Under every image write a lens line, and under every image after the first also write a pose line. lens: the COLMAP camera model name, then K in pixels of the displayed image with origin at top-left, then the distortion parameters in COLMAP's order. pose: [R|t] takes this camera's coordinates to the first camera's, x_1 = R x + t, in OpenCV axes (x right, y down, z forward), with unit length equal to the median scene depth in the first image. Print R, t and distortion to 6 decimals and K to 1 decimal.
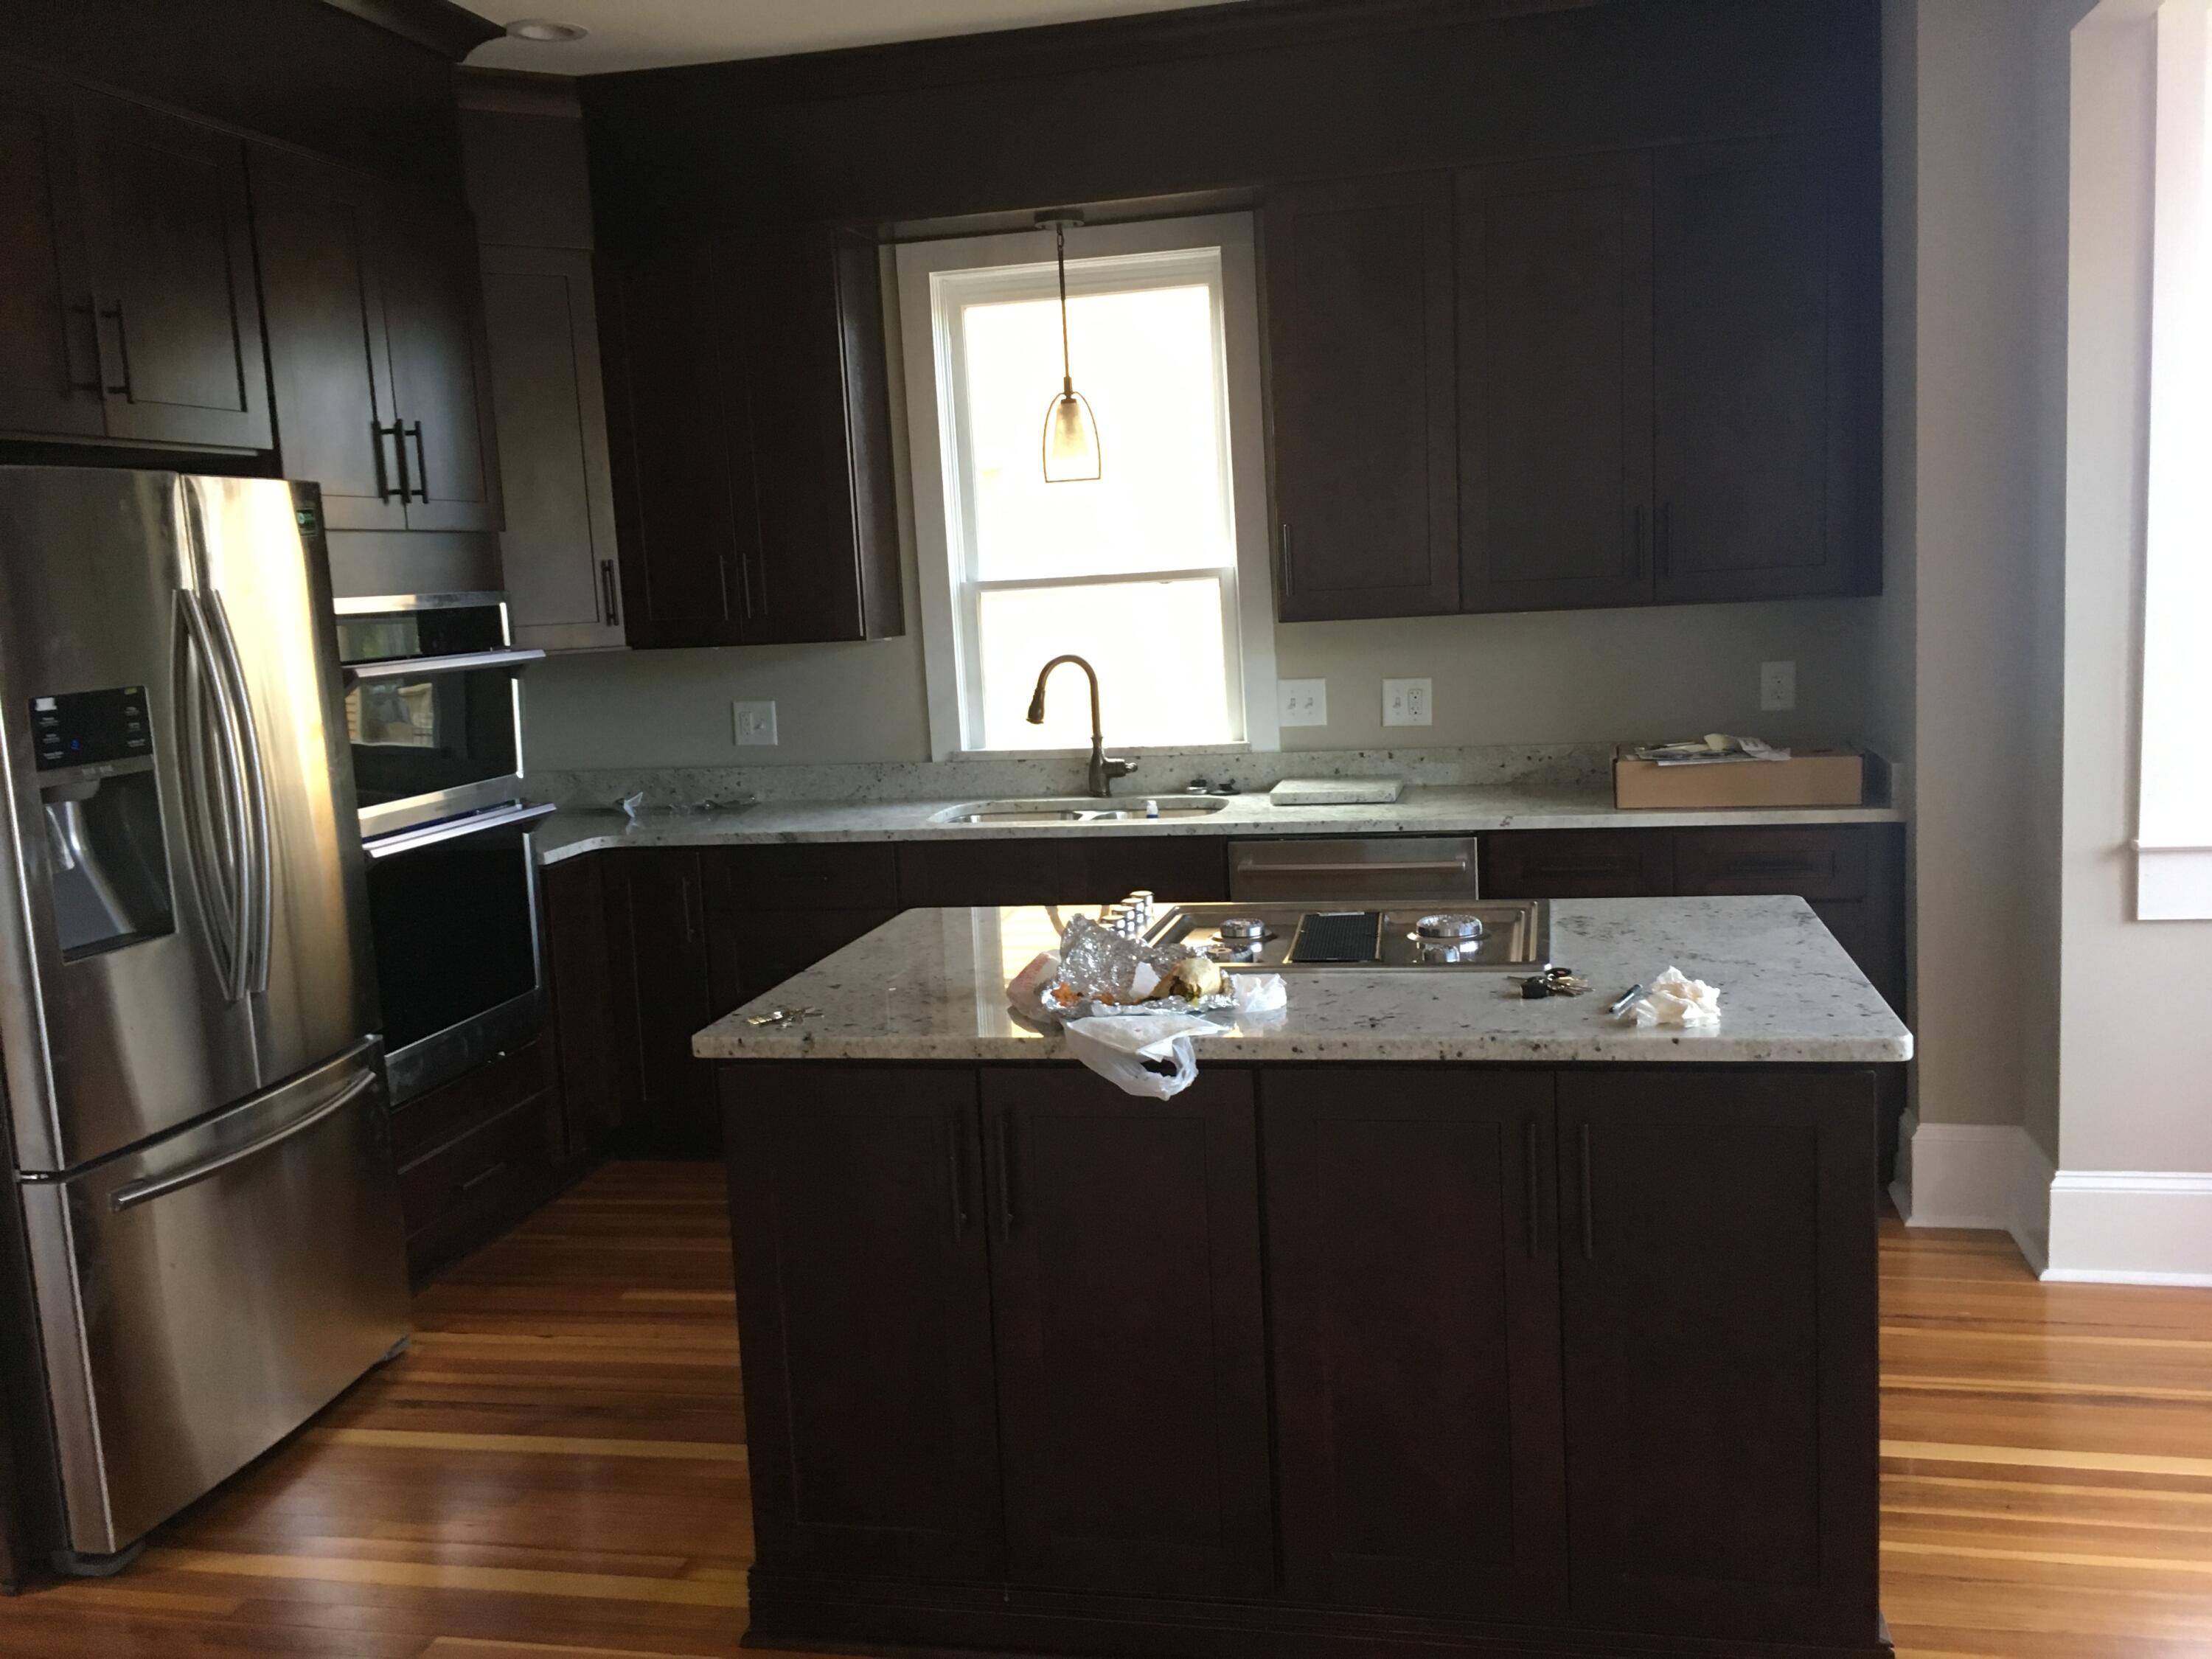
lens RADIAL K [[1895.2, 0, 1106.0], [0, 1895.2, 829.5], [0, 0, 1]] dist [0.063430, -0.094106]
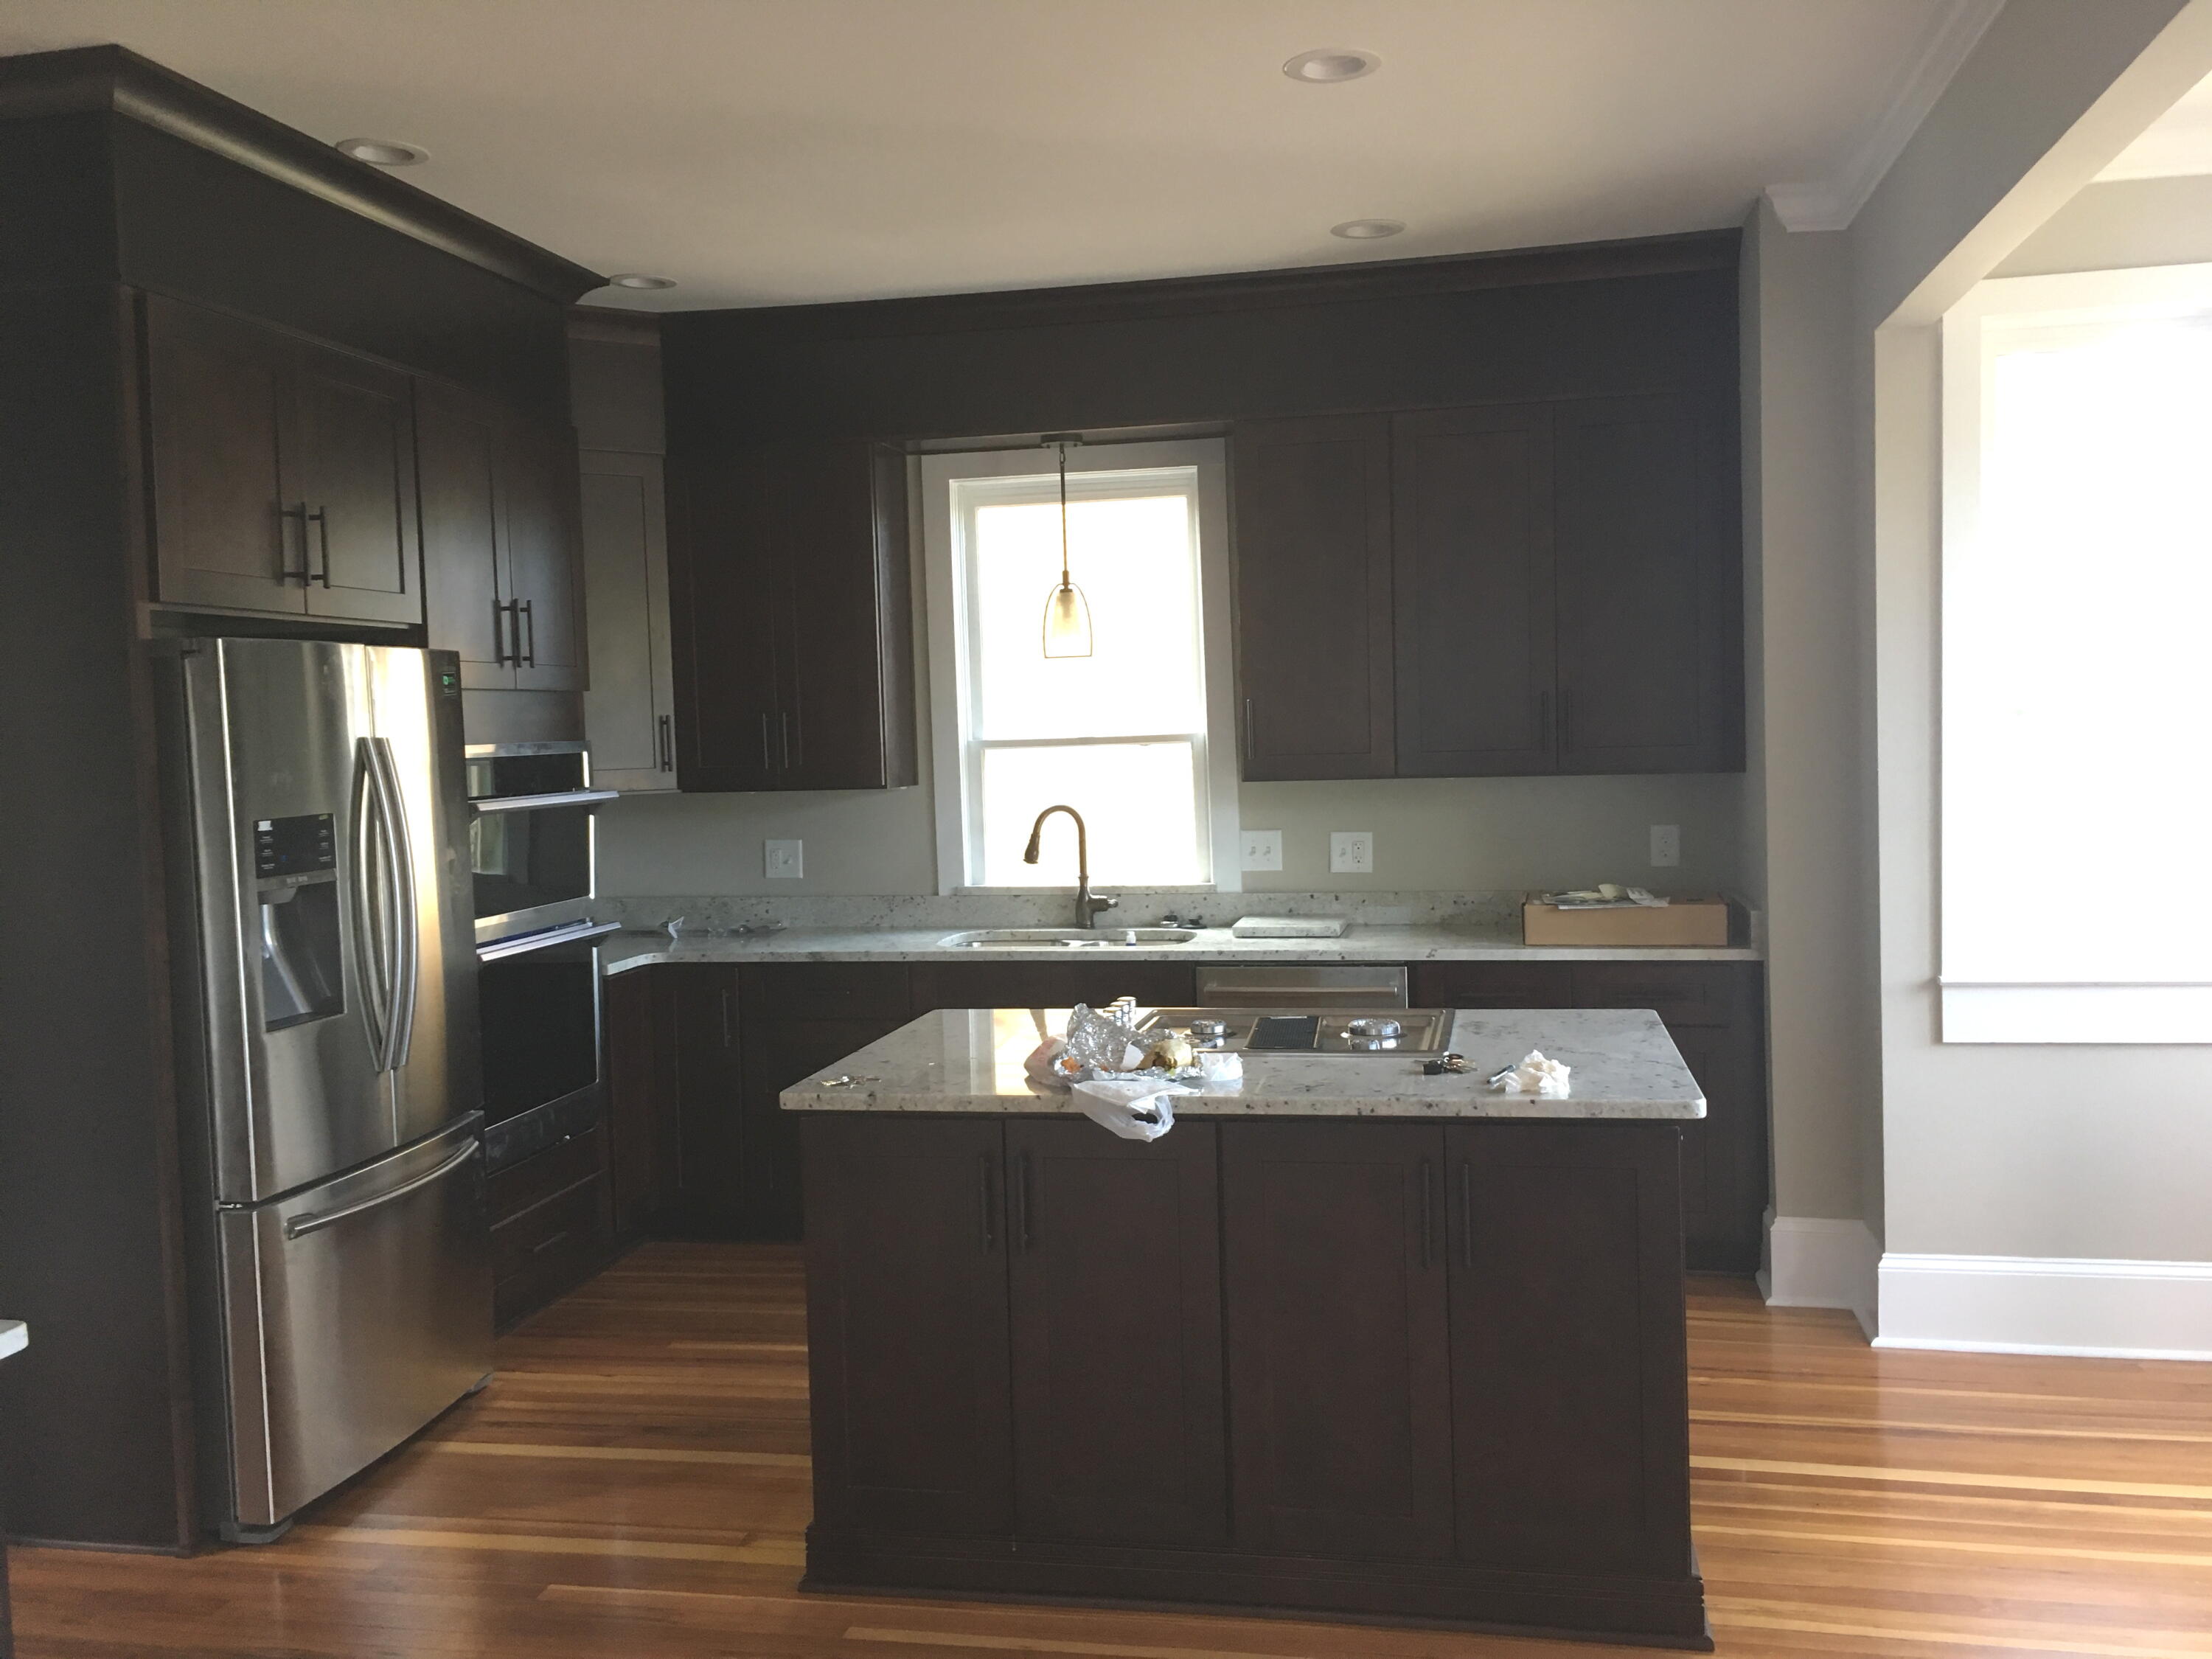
lens RADIAL K [[1895.2, 0, 1106.0], [0, 1895.2, 829.5], [0, 0, 1]] dist [0.063430, -0.094106]
pose [[0.999590, 0.022098, 0.018213, -0.016260], [-0.020556, 0.996511, -0.080887, 0.020079], [-0.019937, 0.080480, 0.996557, -0.194108]]
